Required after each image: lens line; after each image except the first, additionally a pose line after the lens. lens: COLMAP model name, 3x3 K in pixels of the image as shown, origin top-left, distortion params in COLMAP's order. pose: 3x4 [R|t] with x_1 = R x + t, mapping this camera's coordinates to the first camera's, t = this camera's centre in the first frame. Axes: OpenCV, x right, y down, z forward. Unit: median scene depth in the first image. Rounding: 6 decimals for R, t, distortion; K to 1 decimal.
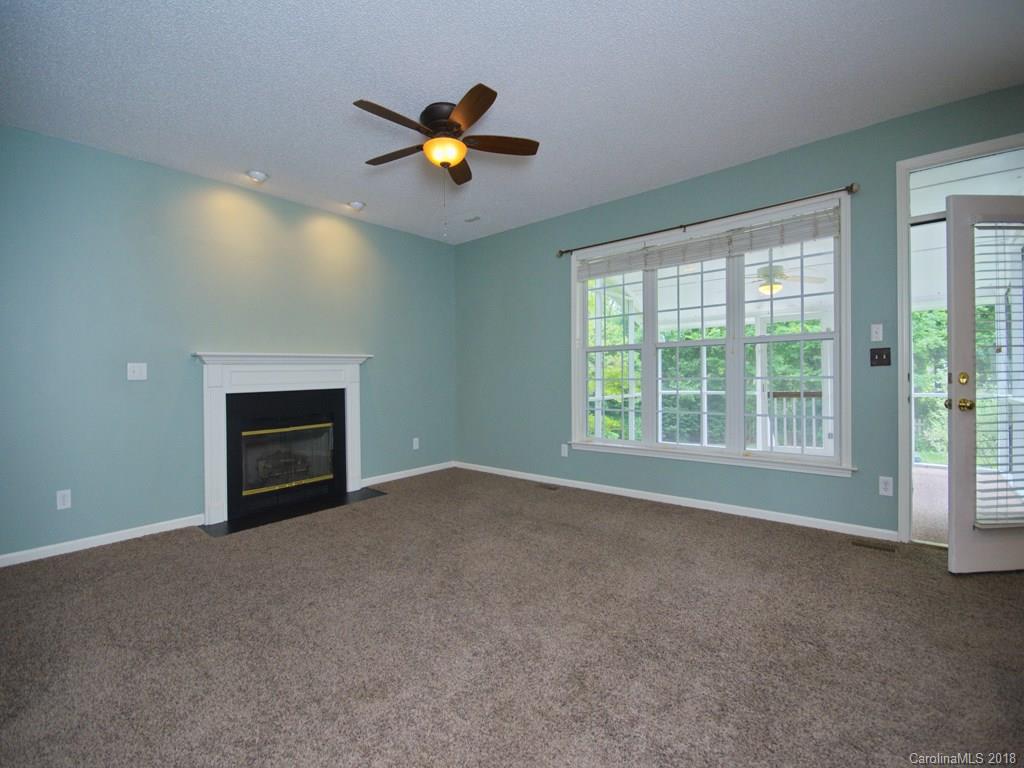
lens RADIAL K [[462.5, 0, 512.0], [0, 462.5, 384.0], [0, 0, 1]] dist [0.000281, -0.000037]
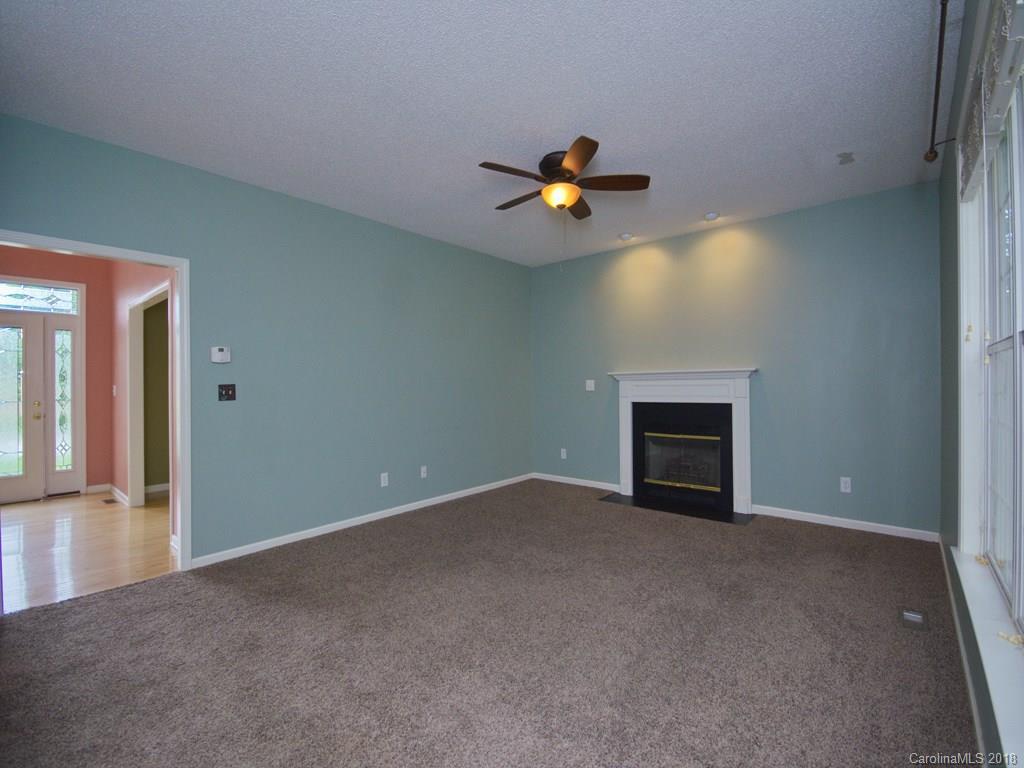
lens RADIAL K [[462.5, 0, 512.0], [0, 462.5, 384.0], [0, 0, 1]] dist [0.000281, -0.000037]
pose [[-0.025413, 0.010372, -0.999623, 0.715494], [-0.016815, 0.999800, 0.010802, -0.039026], [0.999536, 0.017083, -0.025233, 0.659222]]
